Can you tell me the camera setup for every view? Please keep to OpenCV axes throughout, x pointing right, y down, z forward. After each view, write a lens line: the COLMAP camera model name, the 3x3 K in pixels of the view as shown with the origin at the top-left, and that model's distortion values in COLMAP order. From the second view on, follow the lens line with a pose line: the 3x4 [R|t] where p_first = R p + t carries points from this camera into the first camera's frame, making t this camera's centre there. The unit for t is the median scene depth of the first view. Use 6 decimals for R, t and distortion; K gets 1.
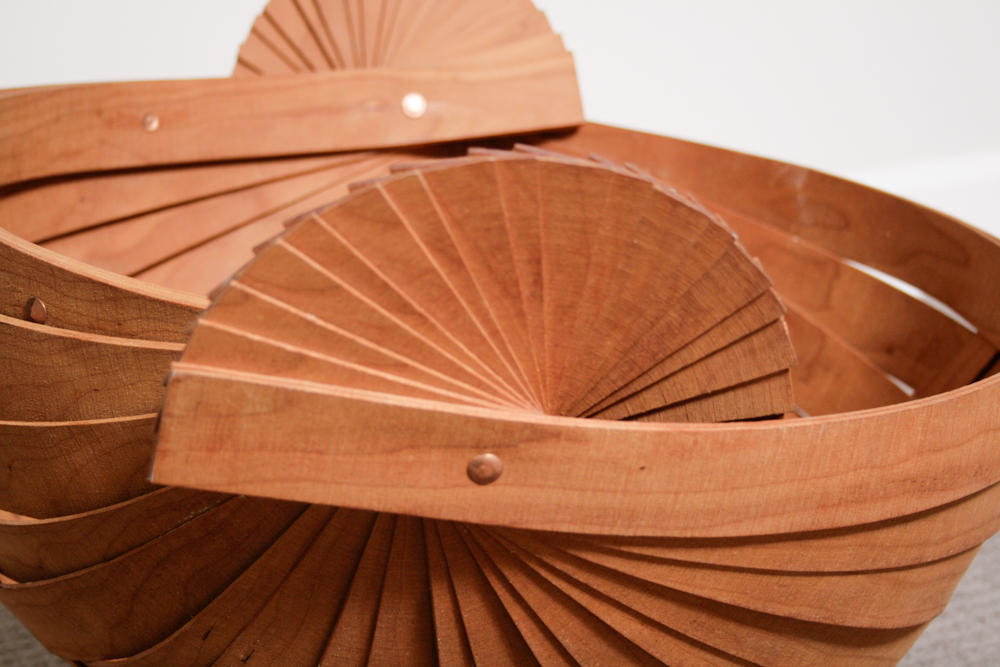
lens RADIAL K [[2048.3, 0, 499.5], [0, 2048.3, 332.6], [0, 0, 1]] dist [0.020997, 0.000000]
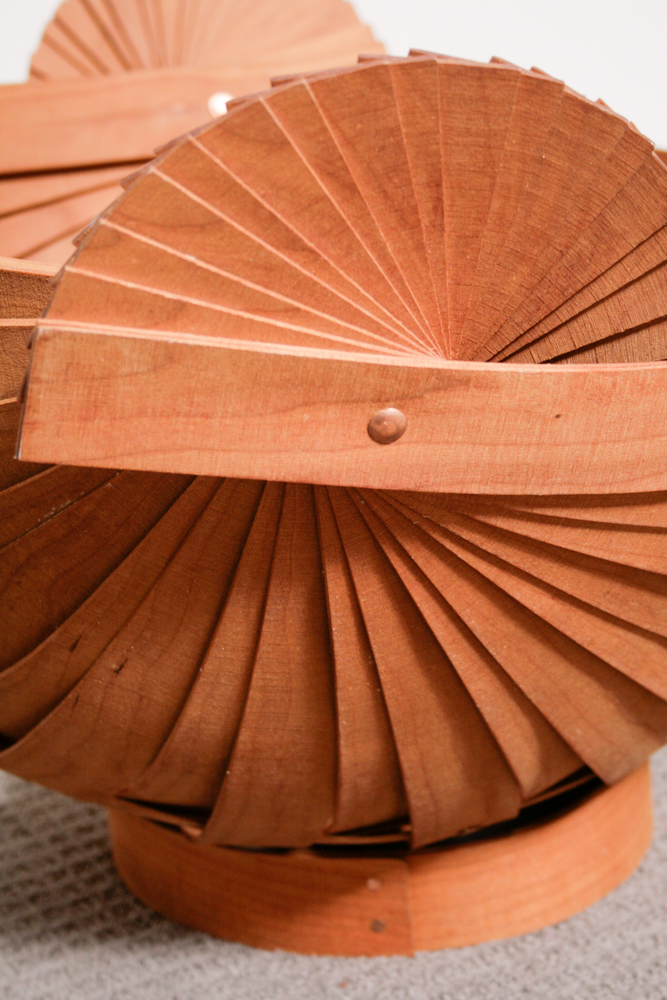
lens RADIAL K [[2035.9, 0, 334.0], [0, 2035.9, 500.7], [0, 0, 1]] dist [-0.000636, 0.000000]
pose [[0.997238, -0.064600, 0.036659, -0.064051], [0.063063, 0.997141, 0.041628, 0.059608], [-0.039243, -0.039201, 0.998460, 0.104964]]
